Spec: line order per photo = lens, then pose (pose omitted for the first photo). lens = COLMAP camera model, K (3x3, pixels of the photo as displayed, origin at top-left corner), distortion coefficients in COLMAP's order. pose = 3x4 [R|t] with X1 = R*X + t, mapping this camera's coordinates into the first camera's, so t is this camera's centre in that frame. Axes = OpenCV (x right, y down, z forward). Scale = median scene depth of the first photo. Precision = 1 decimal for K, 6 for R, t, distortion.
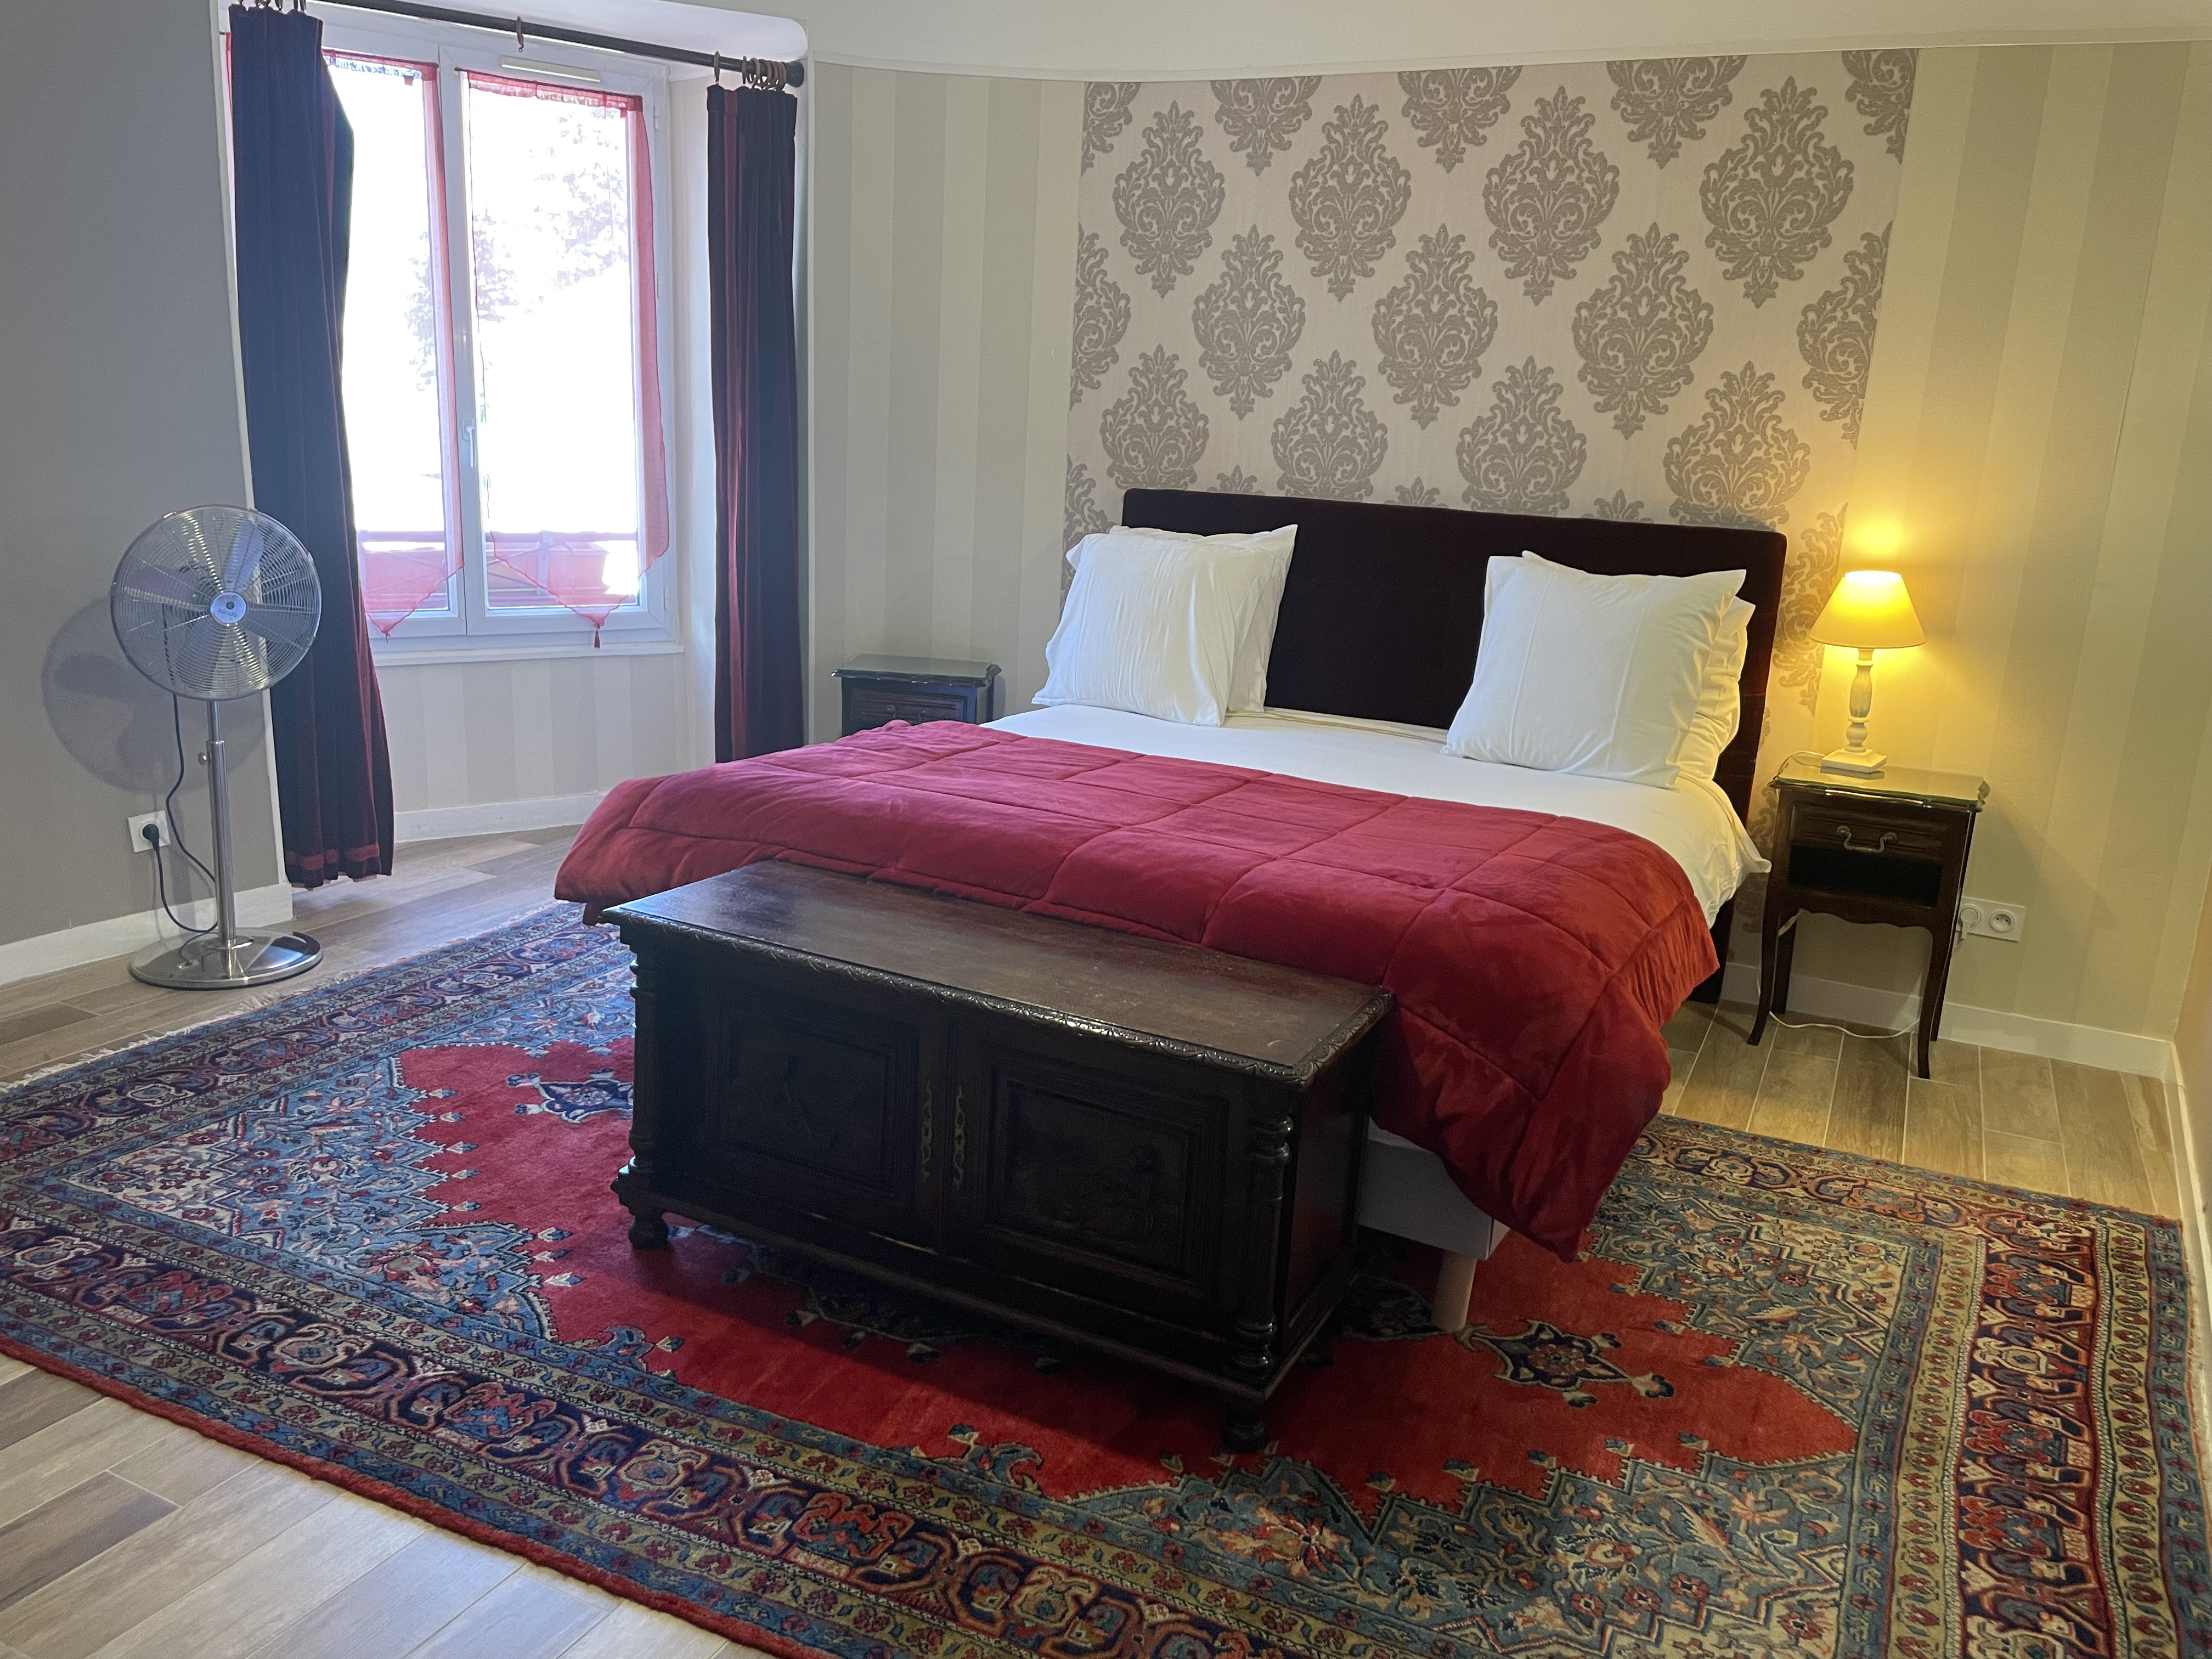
lens RADIAL K [[1711.0, 0, 1111.7], [0, 1711.0, 820.7], [0, 0, 1]] dist [0.091780, -0.126768]
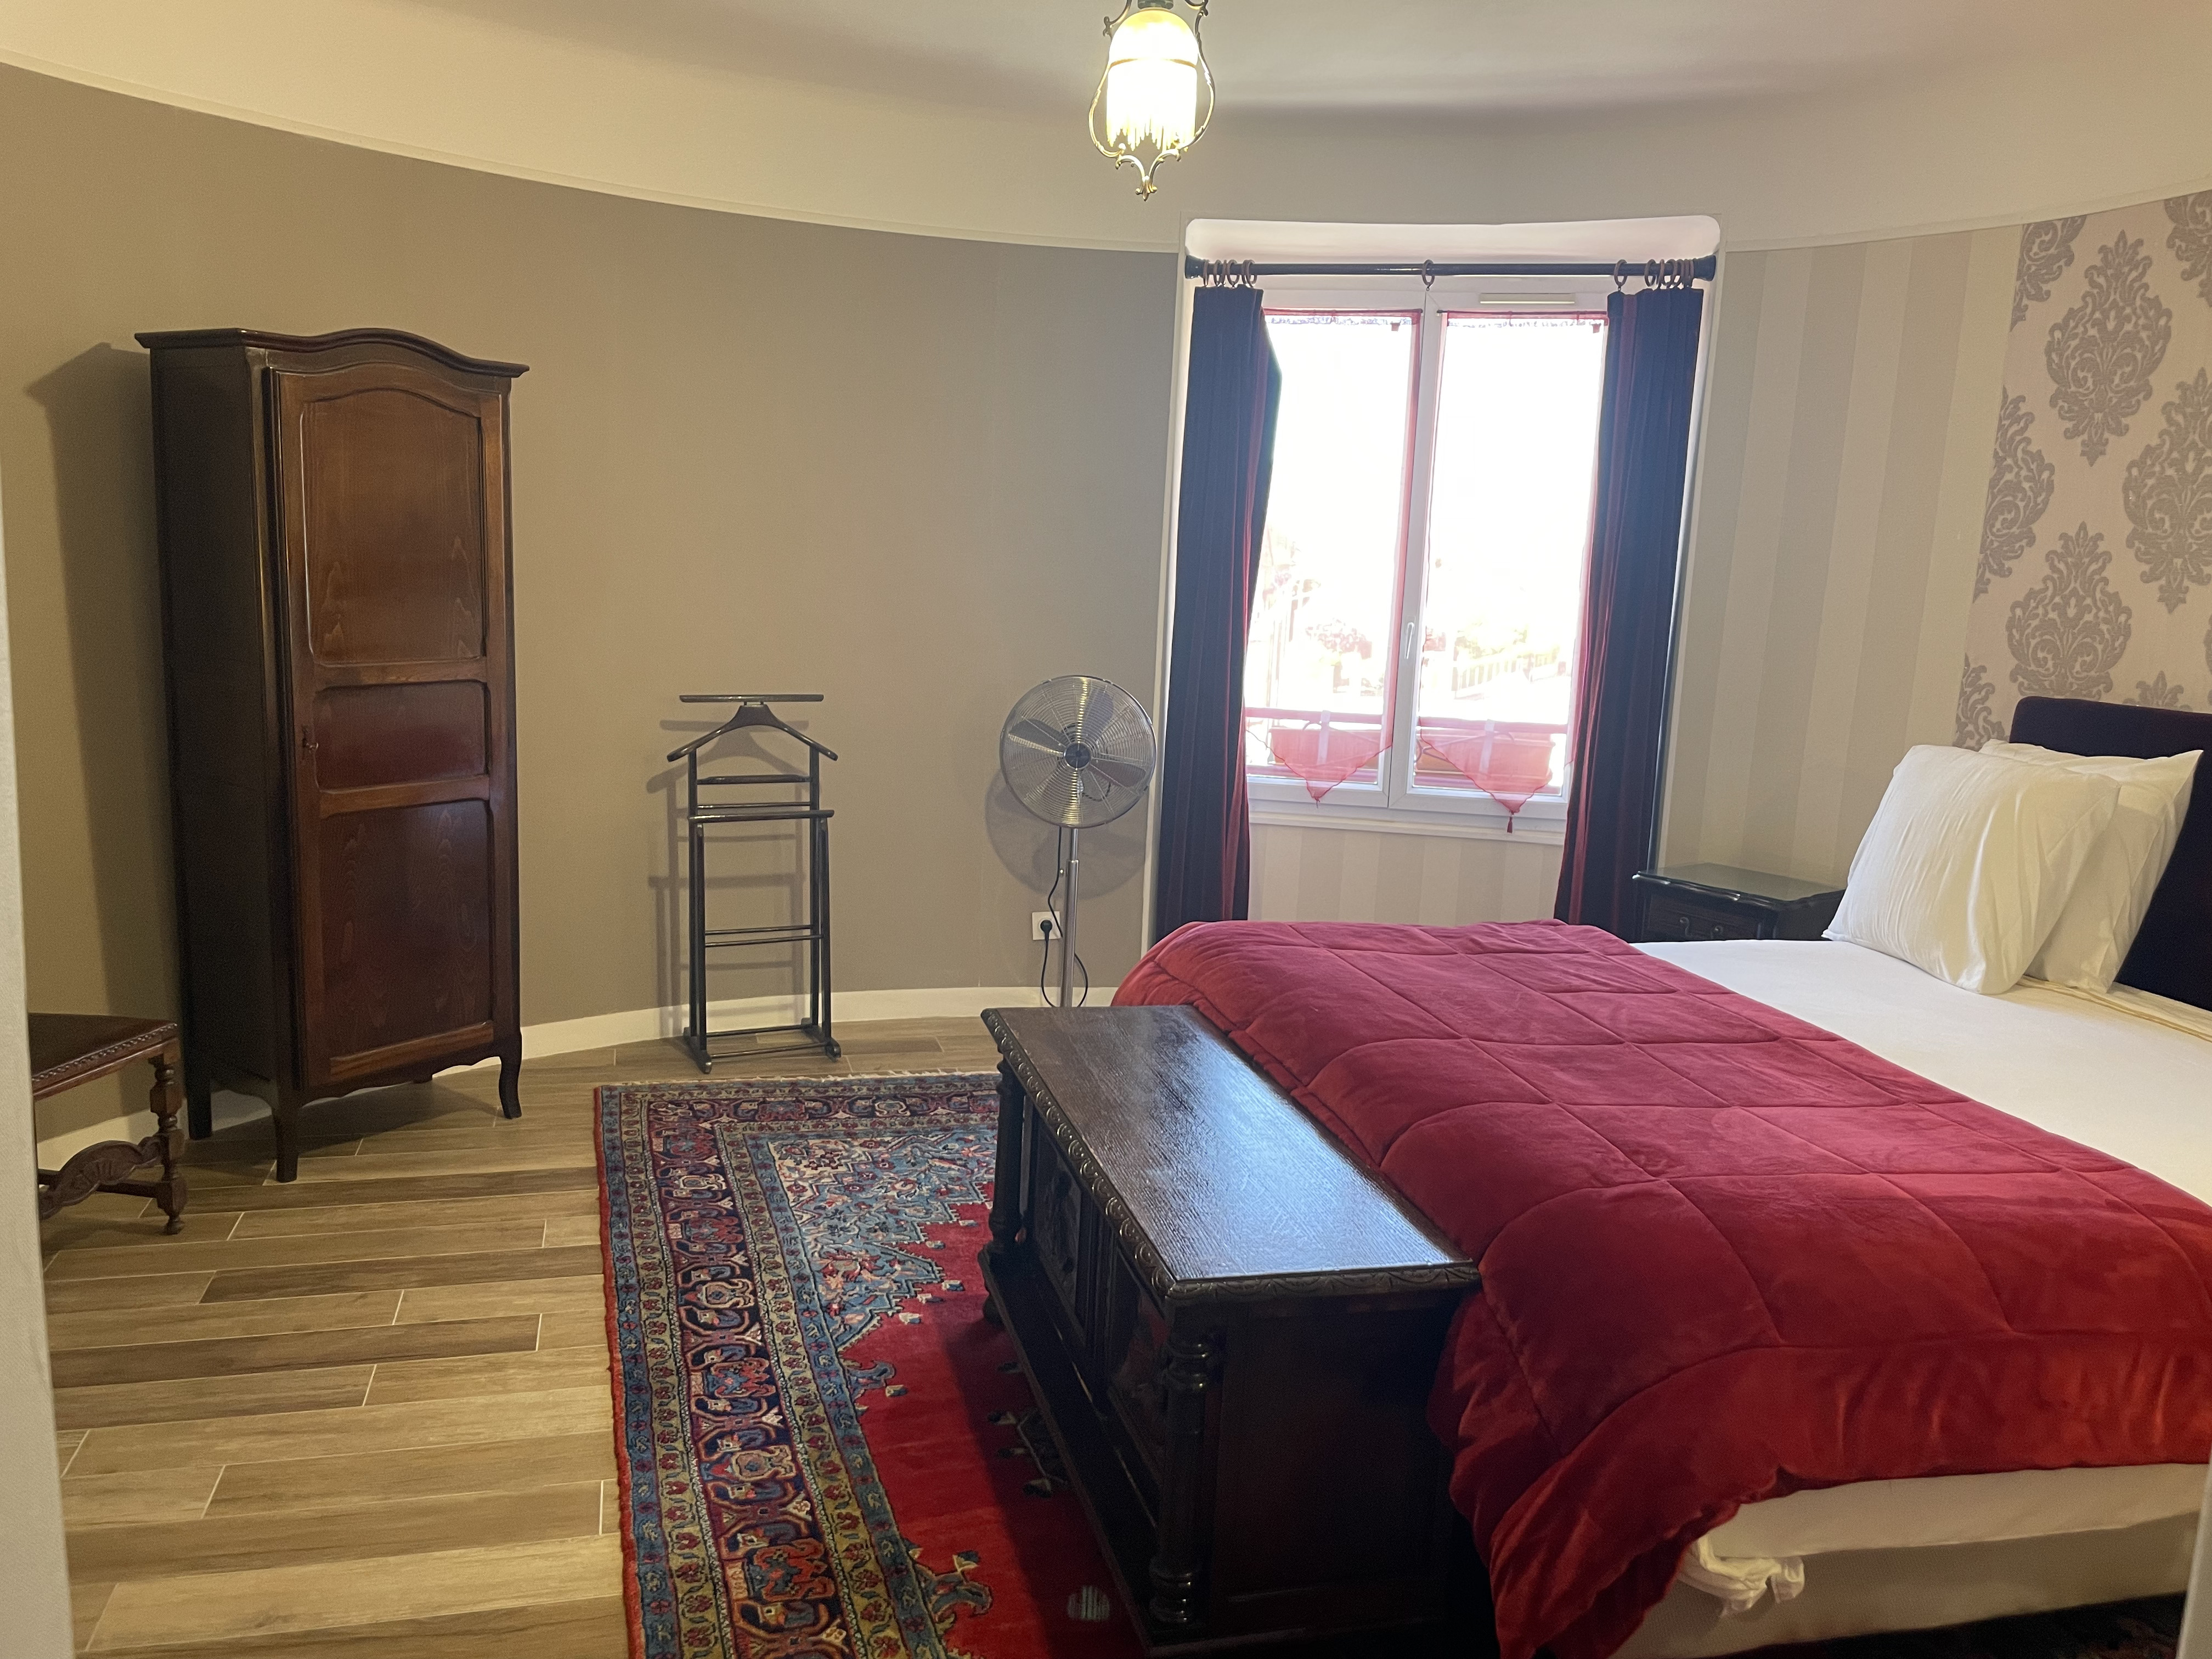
lens RADIAL K [[1711.0, 0, 1111.7], [0, 1711.0, 820.7], [0, 0, 1]] dist [0.091780, -0.126768]
pose [[0.654006, 0.094255, -0.750595, 0.361222], [-0.186656, 0.981636, -0.039369, -0.025226], [0.733100, 0.165851, 0.659589, 0.164579]]
